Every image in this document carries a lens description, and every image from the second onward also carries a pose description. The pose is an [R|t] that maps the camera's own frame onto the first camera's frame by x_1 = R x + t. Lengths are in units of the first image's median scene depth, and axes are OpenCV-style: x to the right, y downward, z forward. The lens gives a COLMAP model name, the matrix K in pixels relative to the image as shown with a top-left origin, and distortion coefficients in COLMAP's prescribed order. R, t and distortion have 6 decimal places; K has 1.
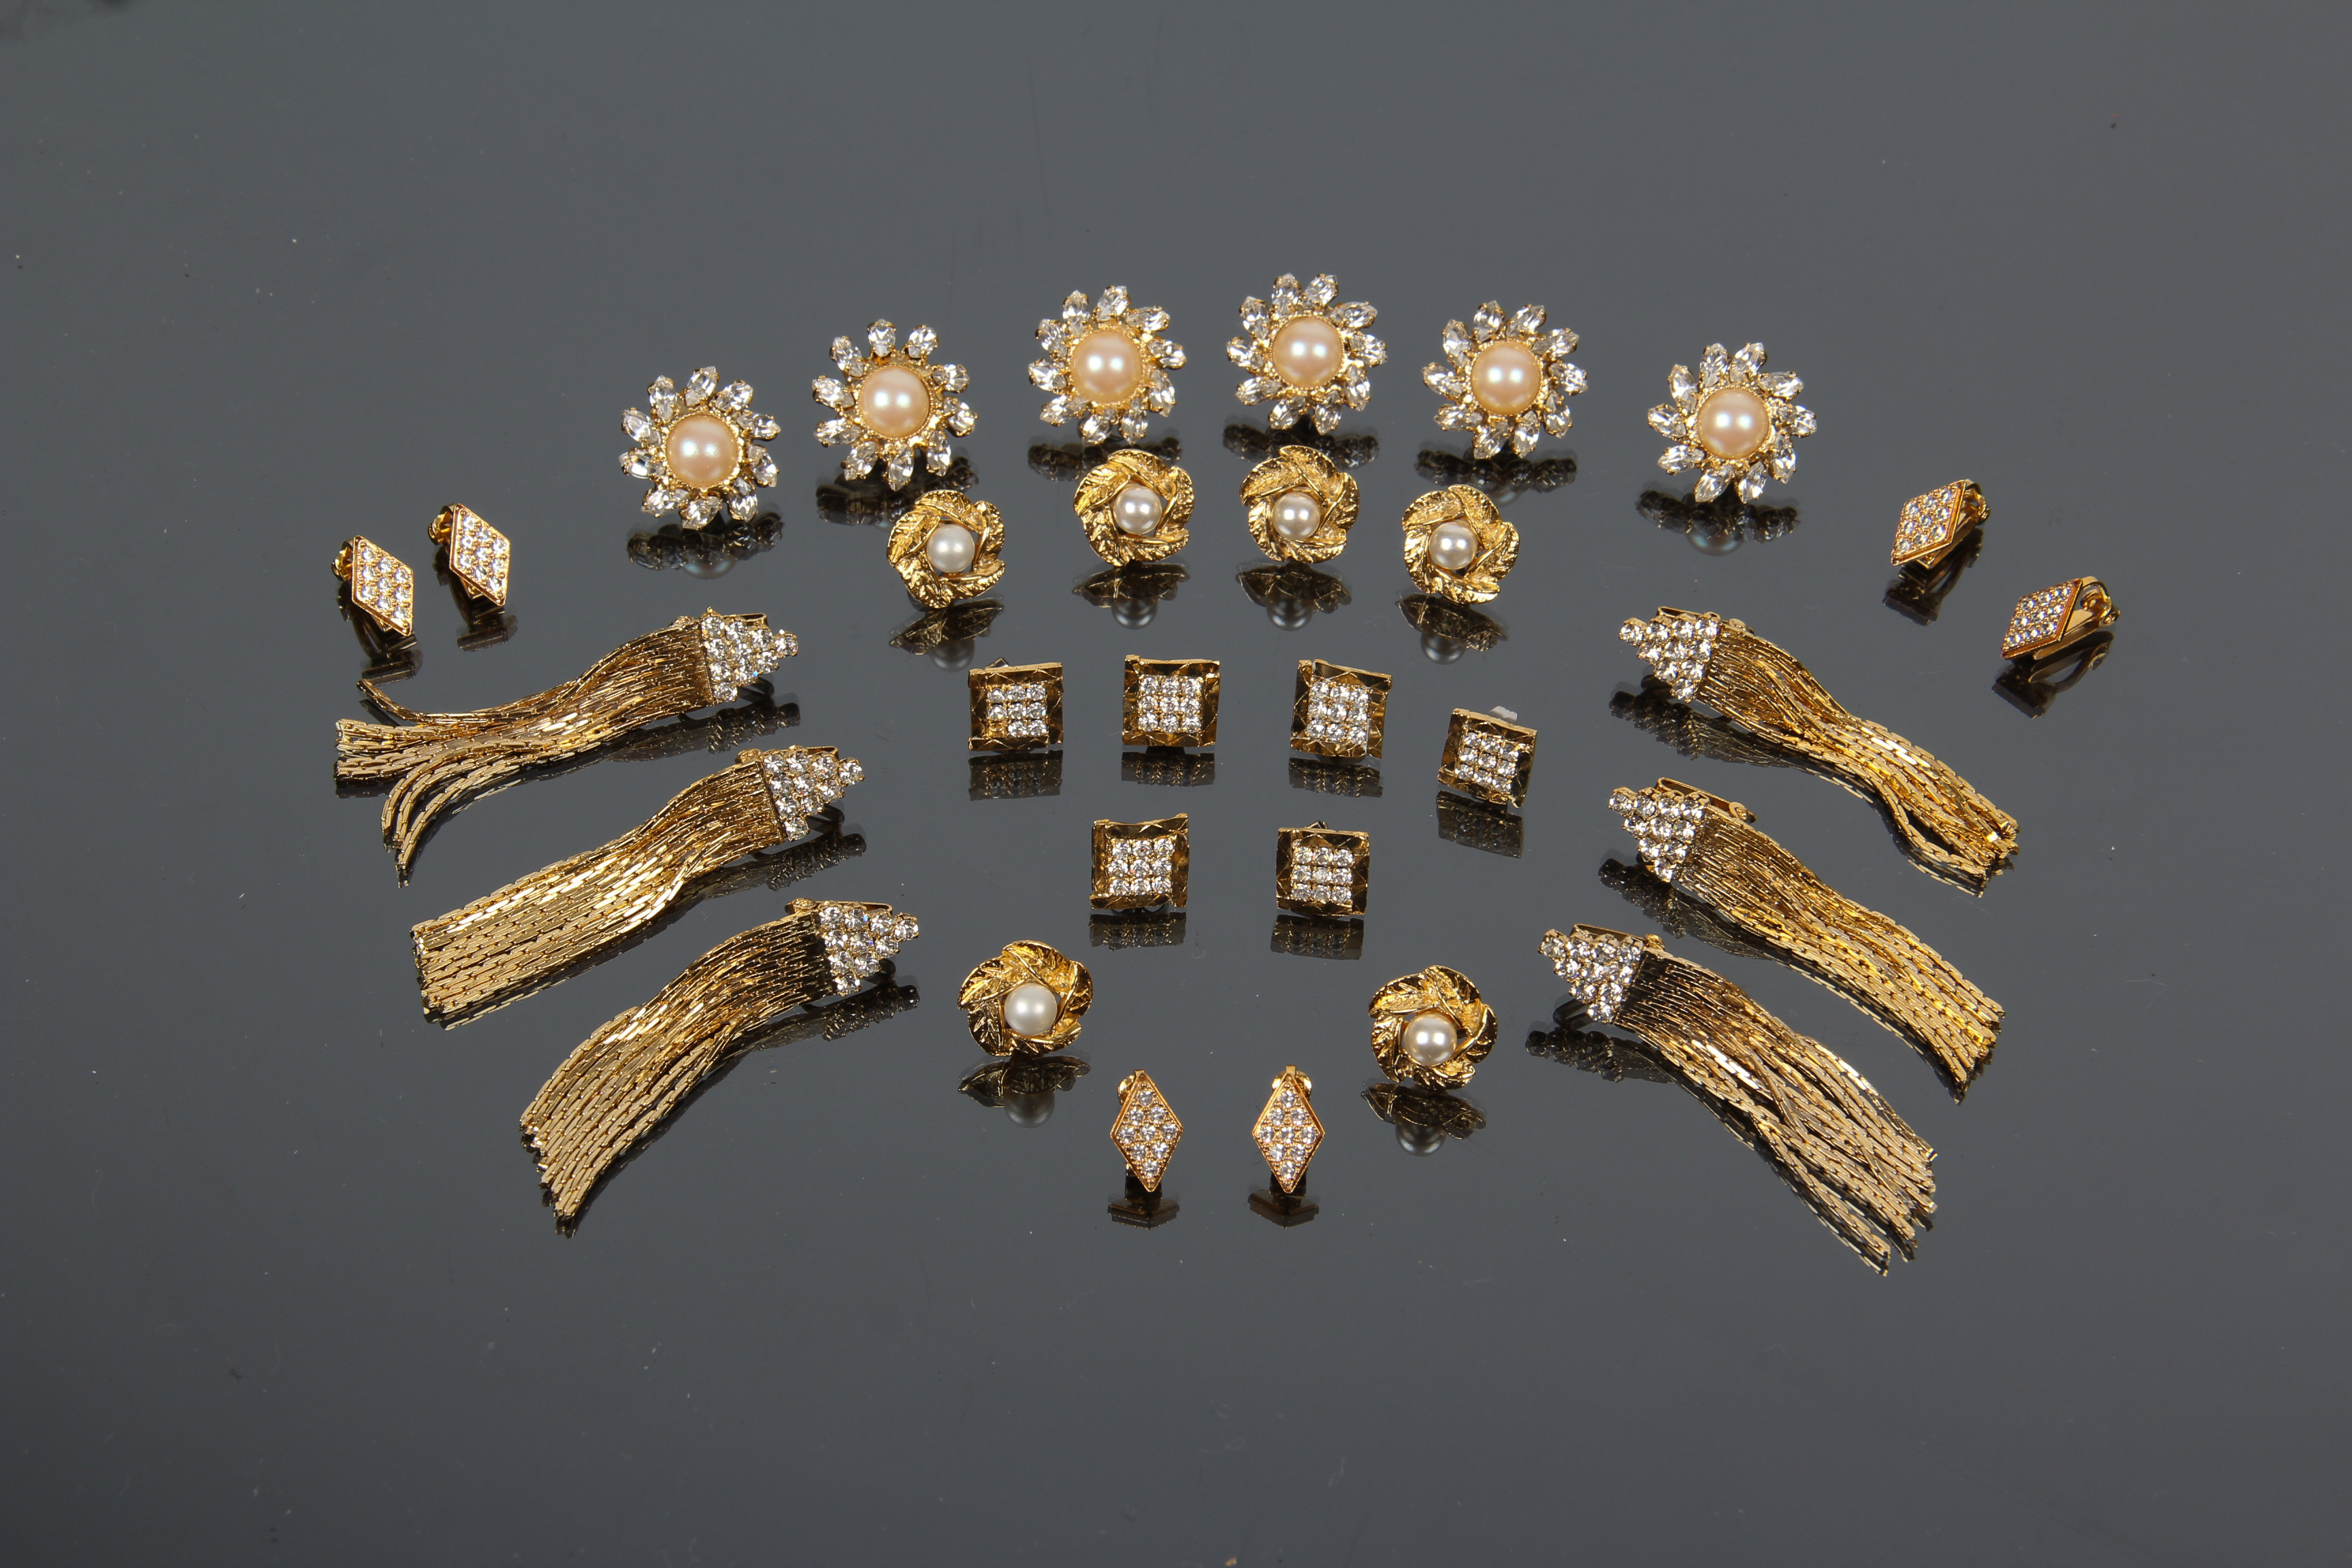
lens RADIAL K [[5488.3, 0, 1194.8], [0, 5488.3, 790.8], [0, 0, 1]] dist [0.315676, -0.116645]
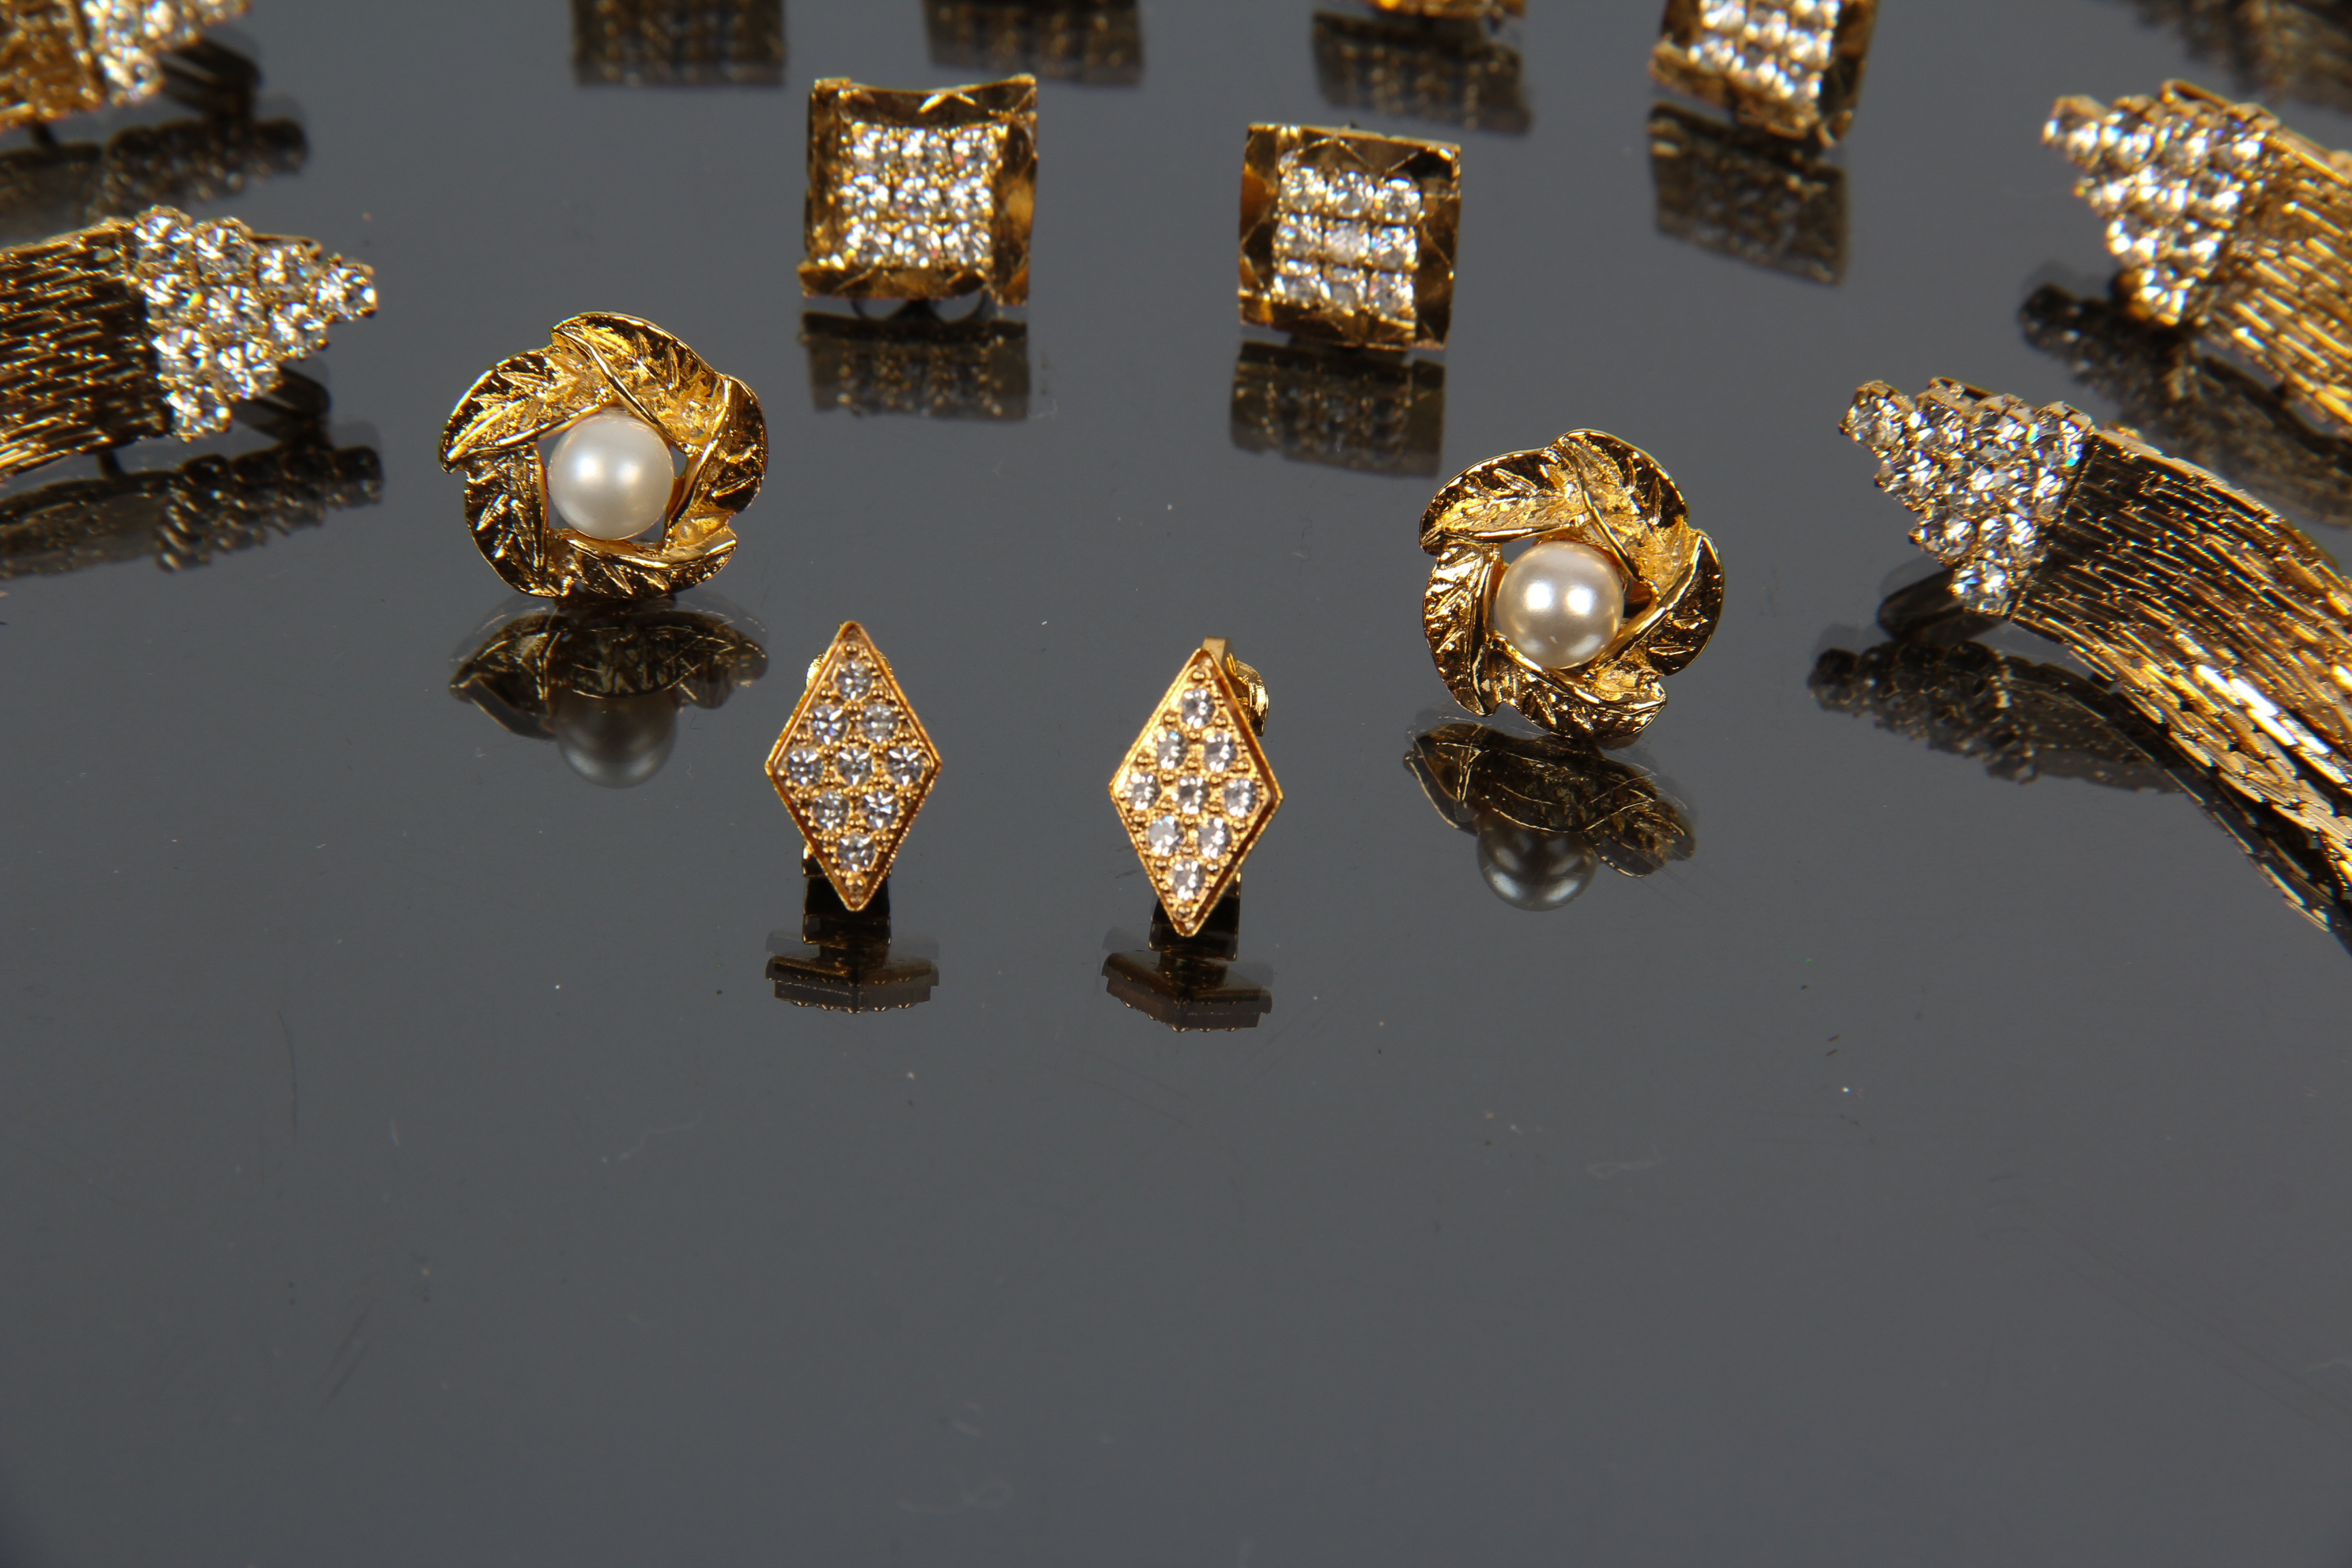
lens RADIAL K [[9062.5, 0, 1178.9], [0, 9062.5, 731.2], [0, 0, 1]] dist [0.303923, -8.563885]
pose [[0.996342, 0.059714, -0.061128, 0.053215], [-0.062909, 0.996677, -0.051745, 0.086519], [0.057834, 0.055402, 0.996788, 0.295085]]
